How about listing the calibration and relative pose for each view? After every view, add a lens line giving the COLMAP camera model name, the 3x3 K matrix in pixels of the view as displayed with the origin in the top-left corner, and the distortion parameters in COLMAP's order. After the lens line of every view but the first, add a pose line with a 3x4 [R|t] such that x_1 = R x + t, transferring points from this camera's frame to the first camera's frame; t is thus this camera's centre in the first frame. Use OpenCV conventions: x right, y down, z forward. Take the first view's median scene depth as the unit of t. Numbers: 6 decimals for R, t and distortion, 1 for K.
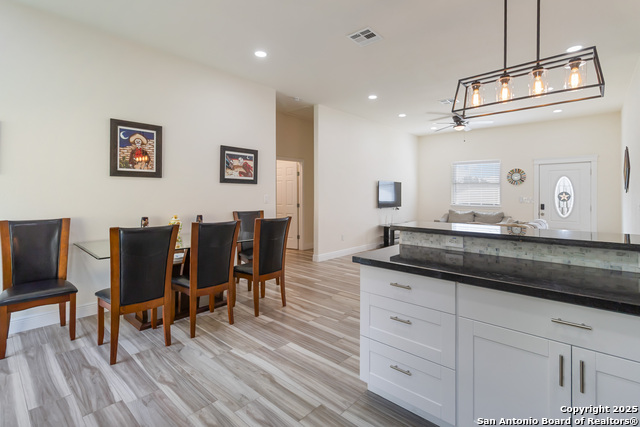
lens RADIAL K [[304.8, 0, 324.0], [0, 304.8, 192.7], [0, 0, 1]] dist [0.001328, 0.000833]
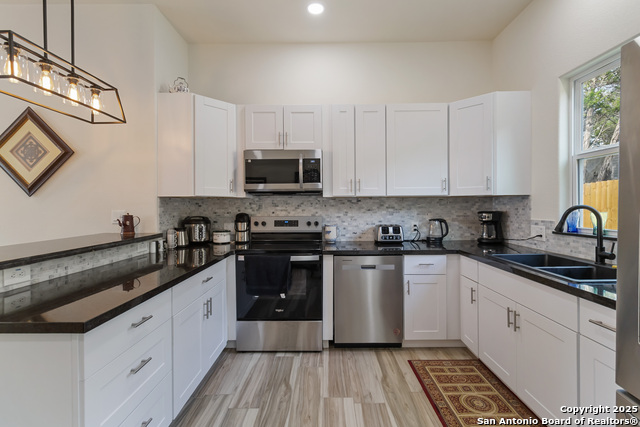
lens RADIAL K [[299.7, 0, 324.2], [0, 299.7, 206.9], [0, 0, 1]] dist [0.000736, 0.000391]
pose [[-0.667811, -0.004145, 0.744320, -0.315562], [-0.003200, 0.999991, 0.002698, 0.005320], [-0.744324, -0.000580, -0.667818, 0.589348]]
